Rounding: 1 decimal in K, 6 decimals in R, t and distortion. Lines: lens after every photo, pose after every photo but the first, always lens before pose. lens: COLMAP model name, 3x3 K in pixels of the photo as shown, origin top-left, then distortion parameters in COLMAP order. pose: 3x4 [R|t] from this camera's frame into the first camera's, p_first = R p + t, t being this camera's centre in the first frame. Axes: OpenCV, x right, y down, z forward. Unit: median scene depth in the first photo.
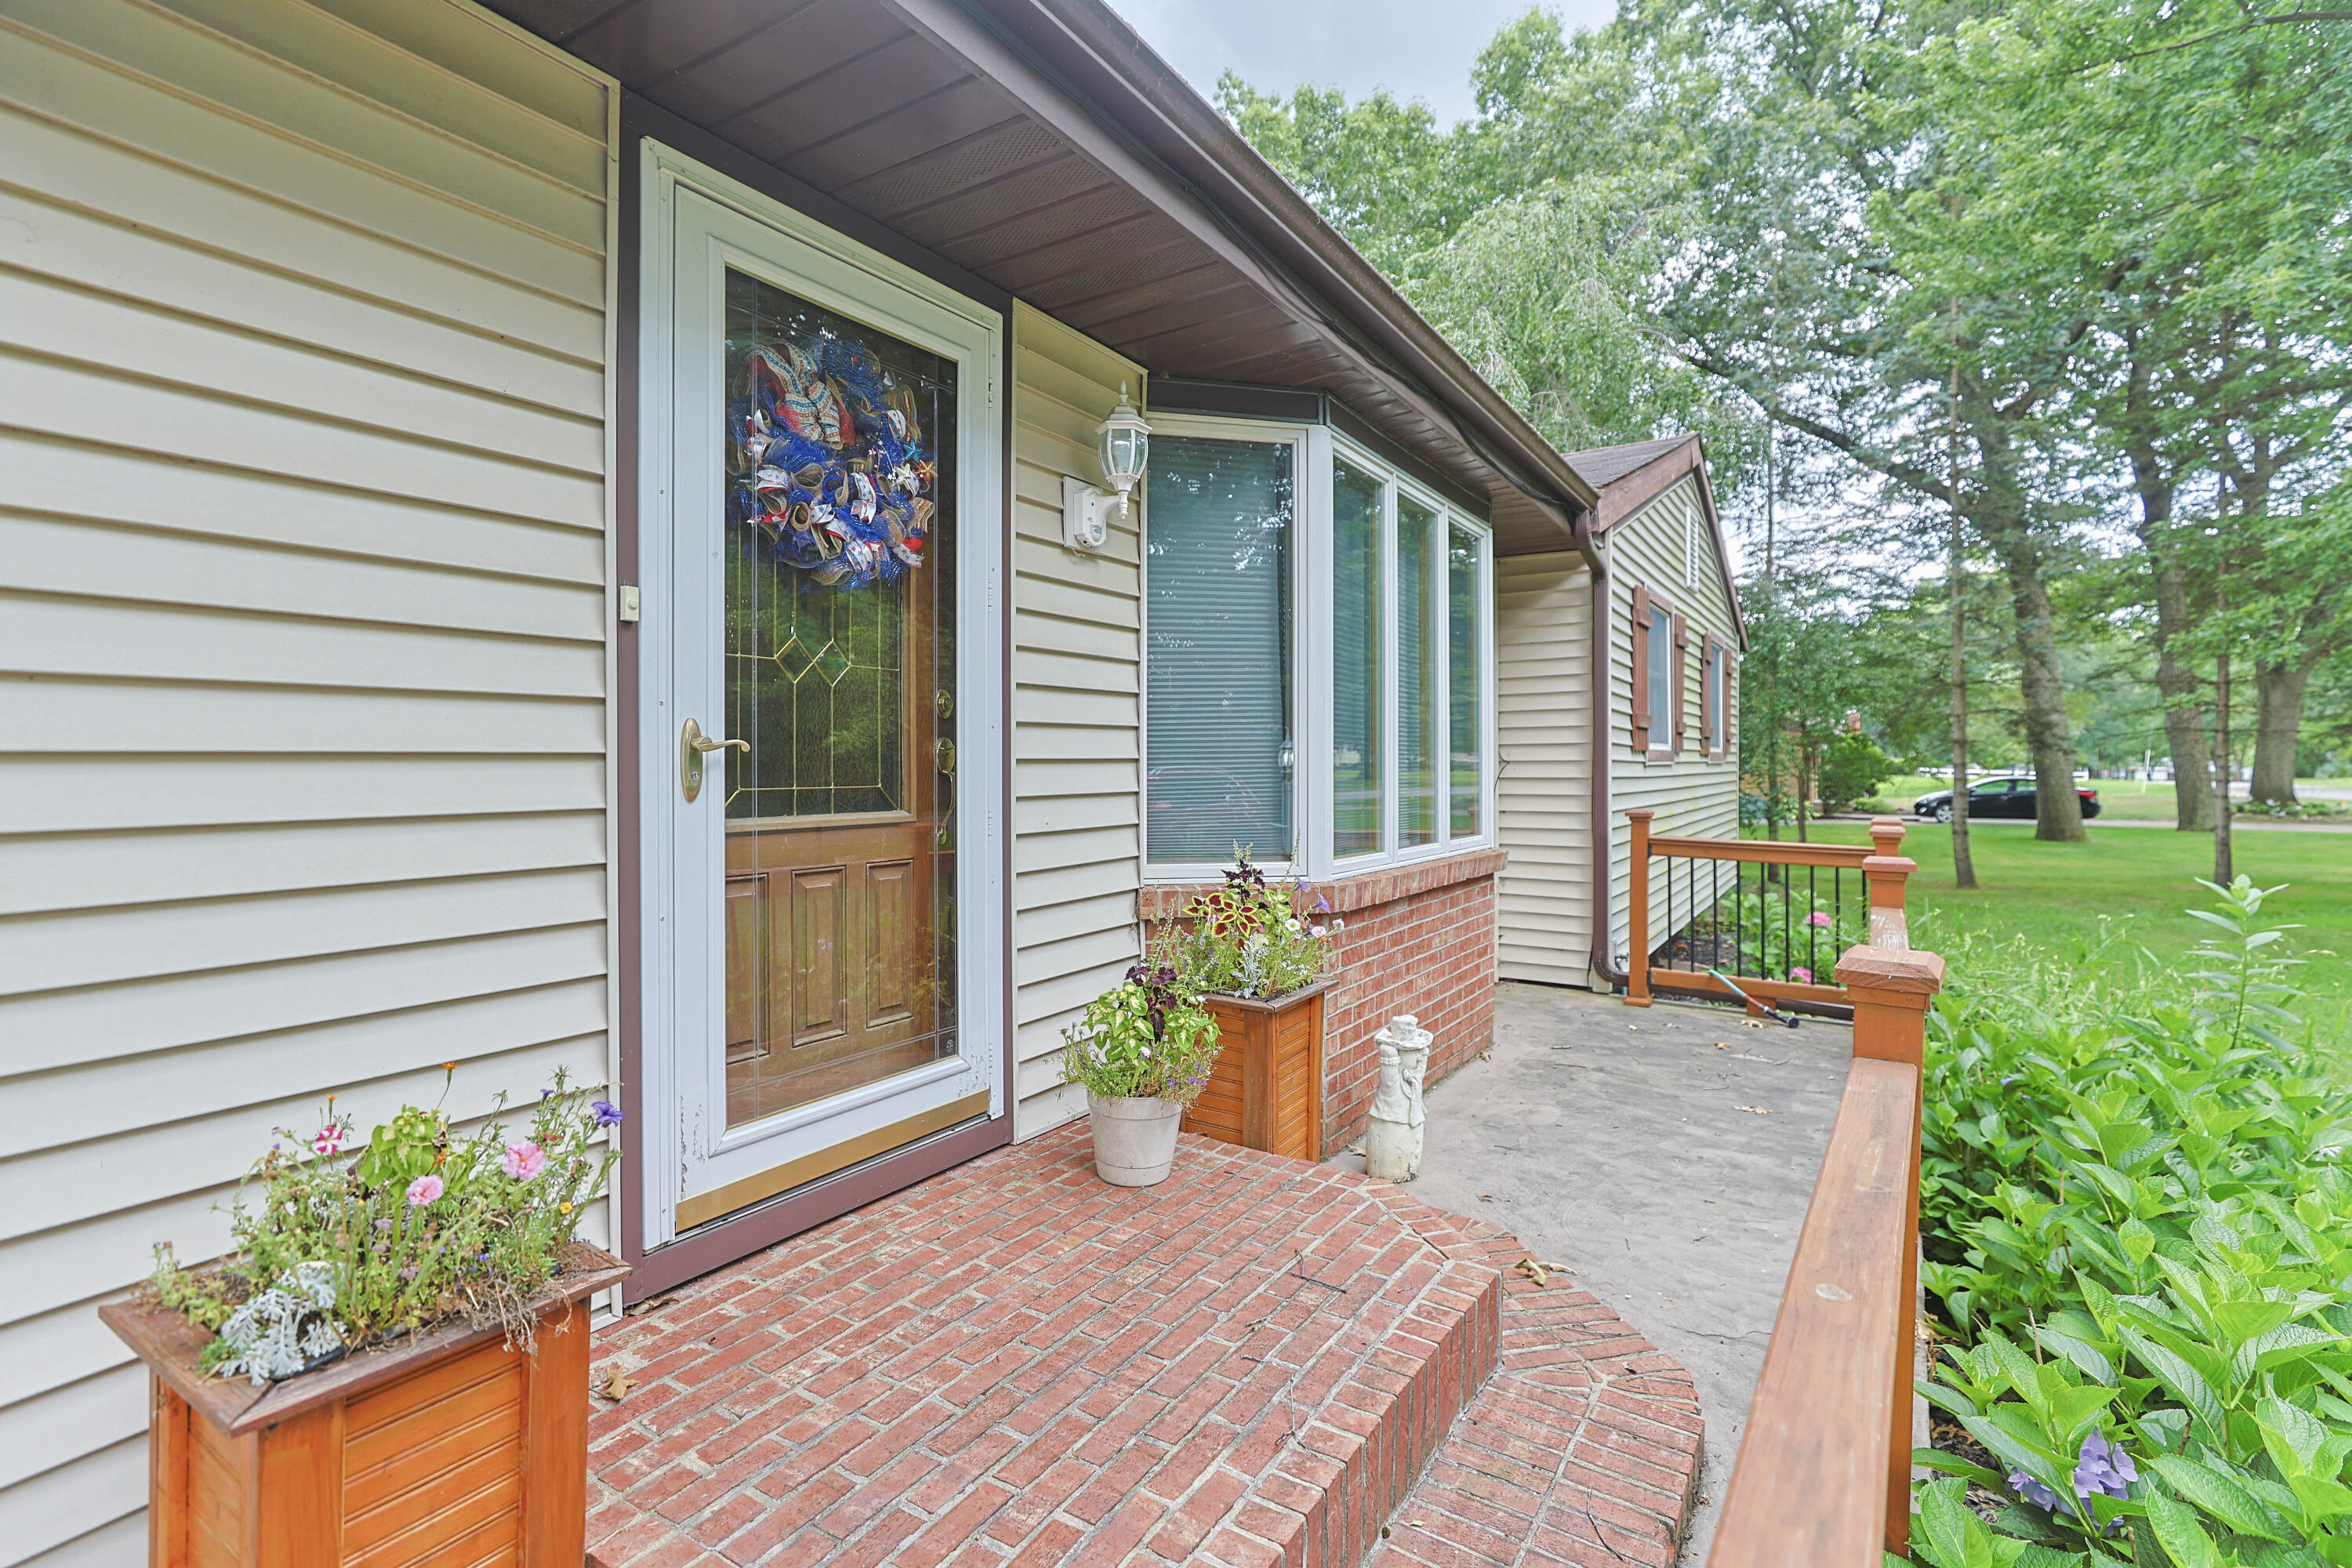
lens RADIAL K [[1137.9, 0, 1178.6], [0, 1137.9, 760.6], [0, 0, 1]] dist [-0.018196, 0.007442]
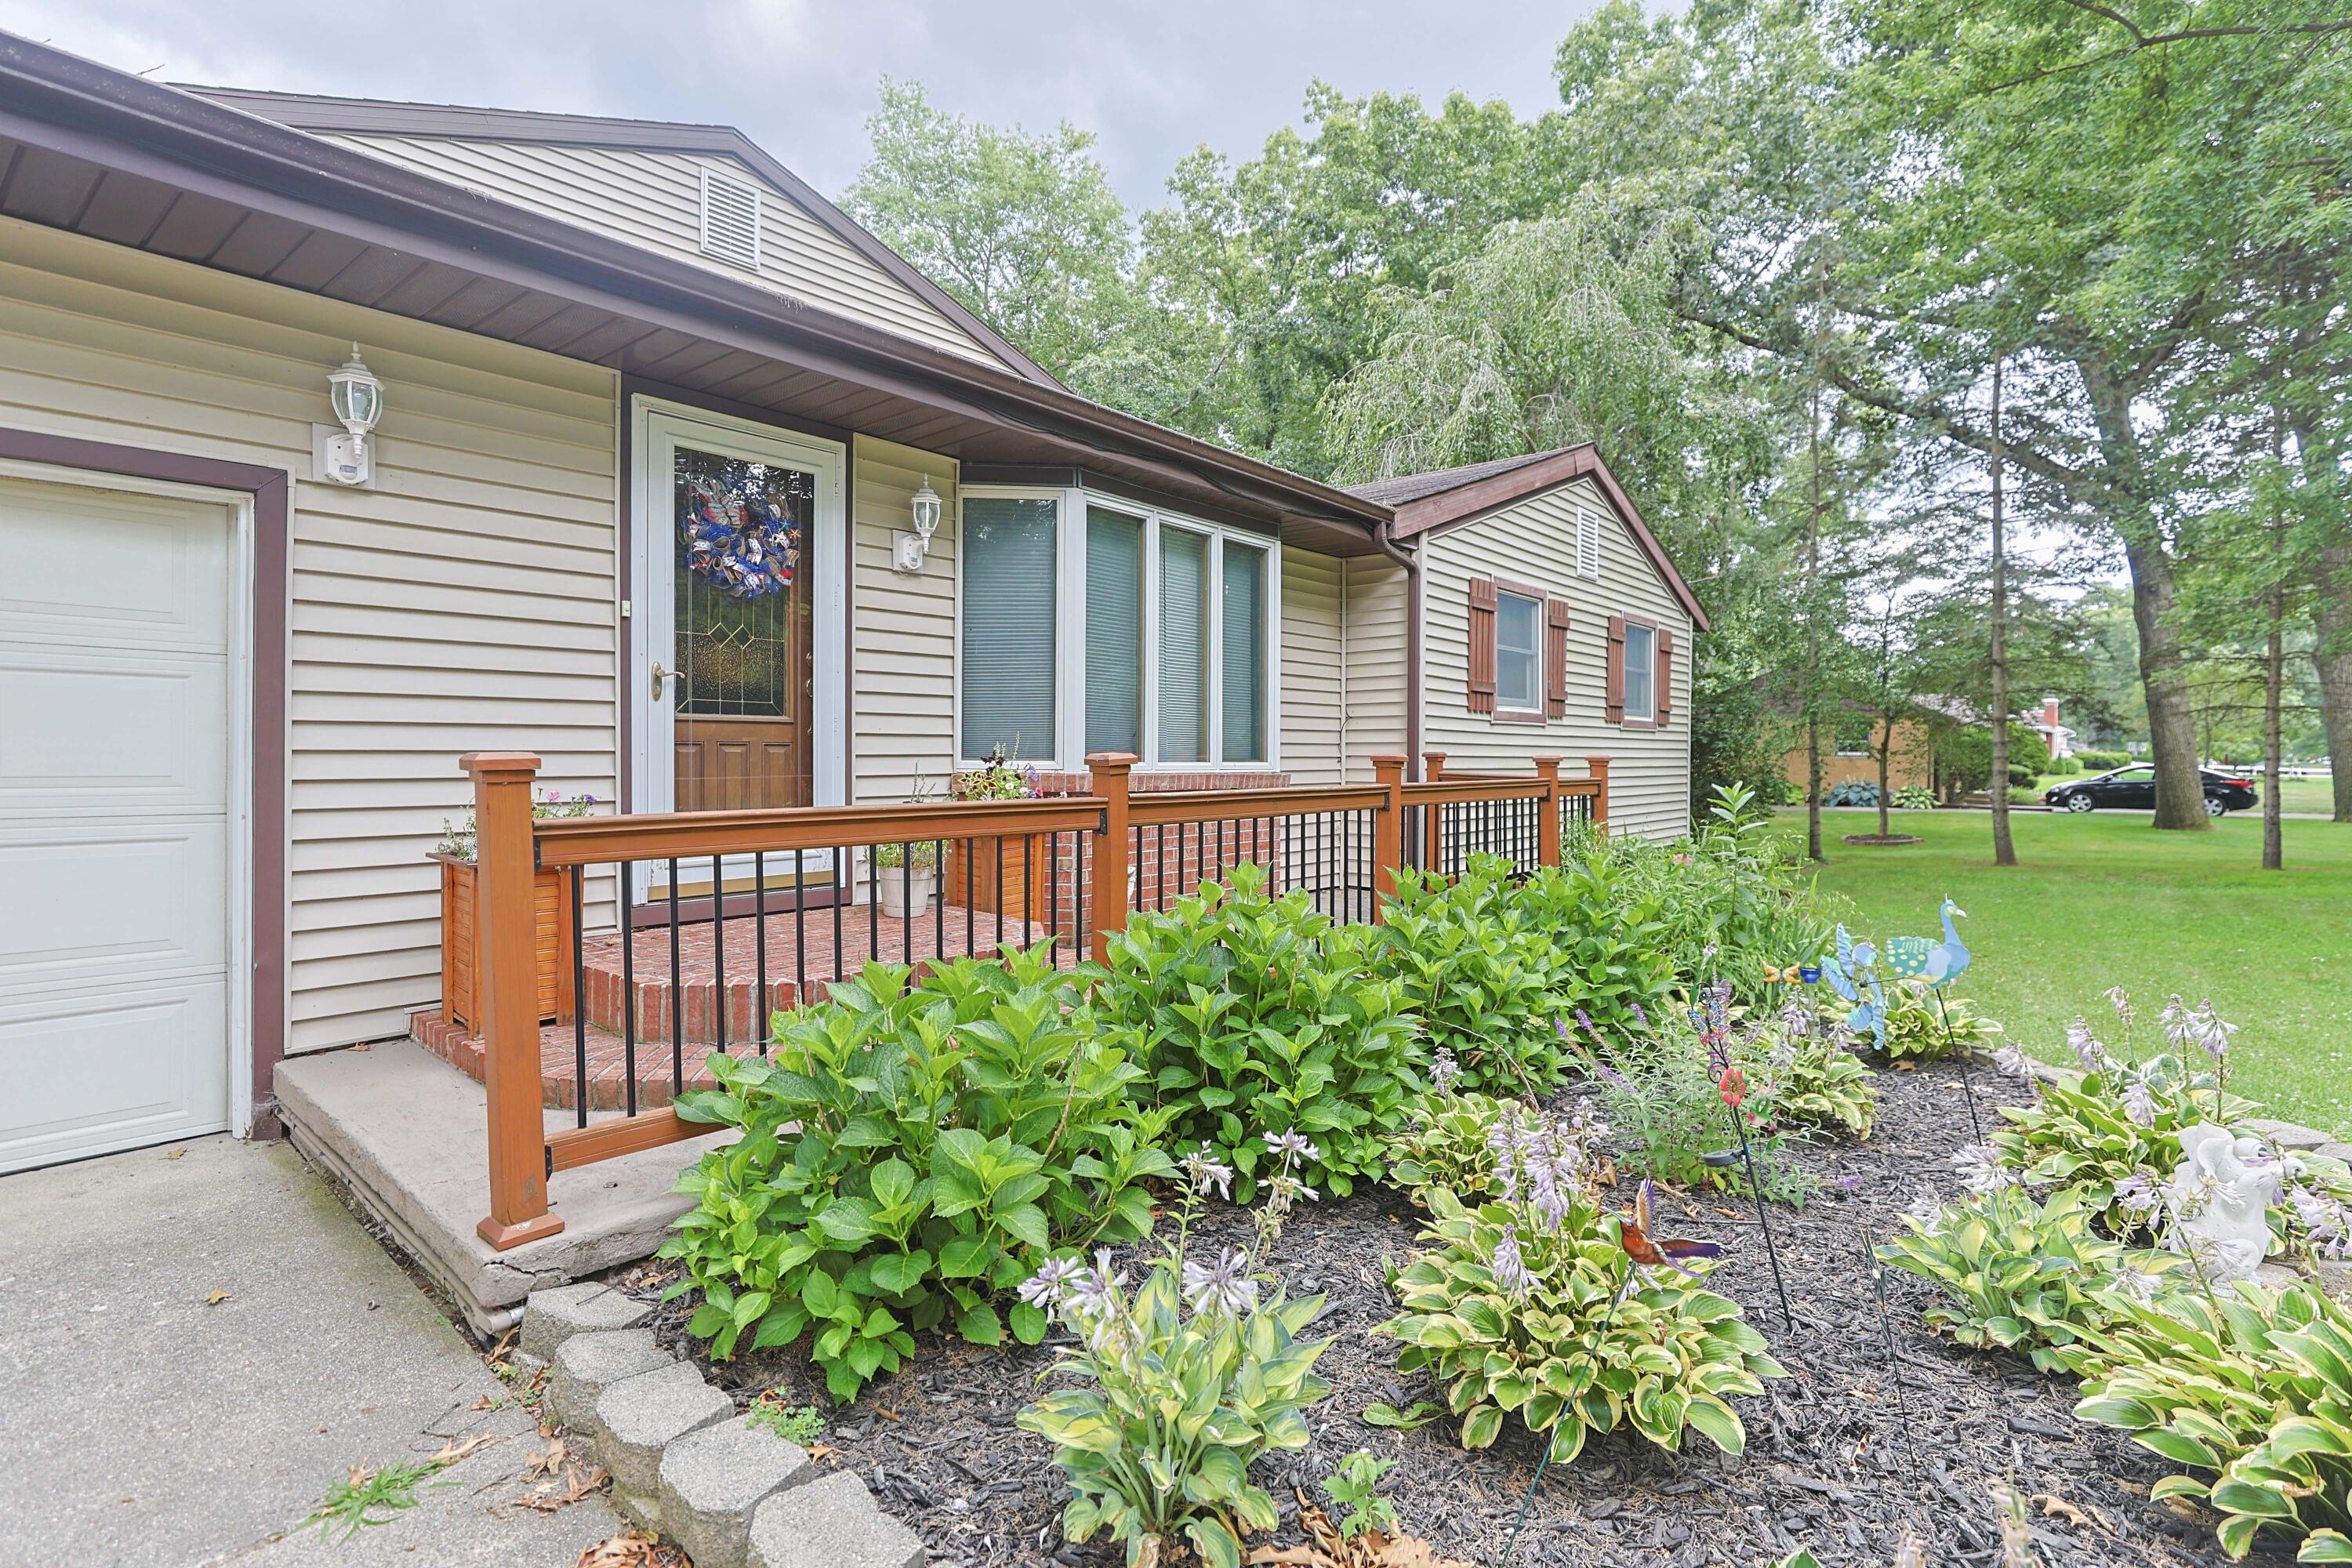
lens RADIAL K [[1162.8, 0, 1162.5], [0, 1162.8, 764.6], [0, 0, 1]] dist [-0.009609, 0.000356]
pose [[0.989224, 0.007830, -0.146199, 0.649561], [-0.006272, 0.999919, 0.011112, 0.098427], [0.146275, -0.010075, 0.989193, -0.798261]]
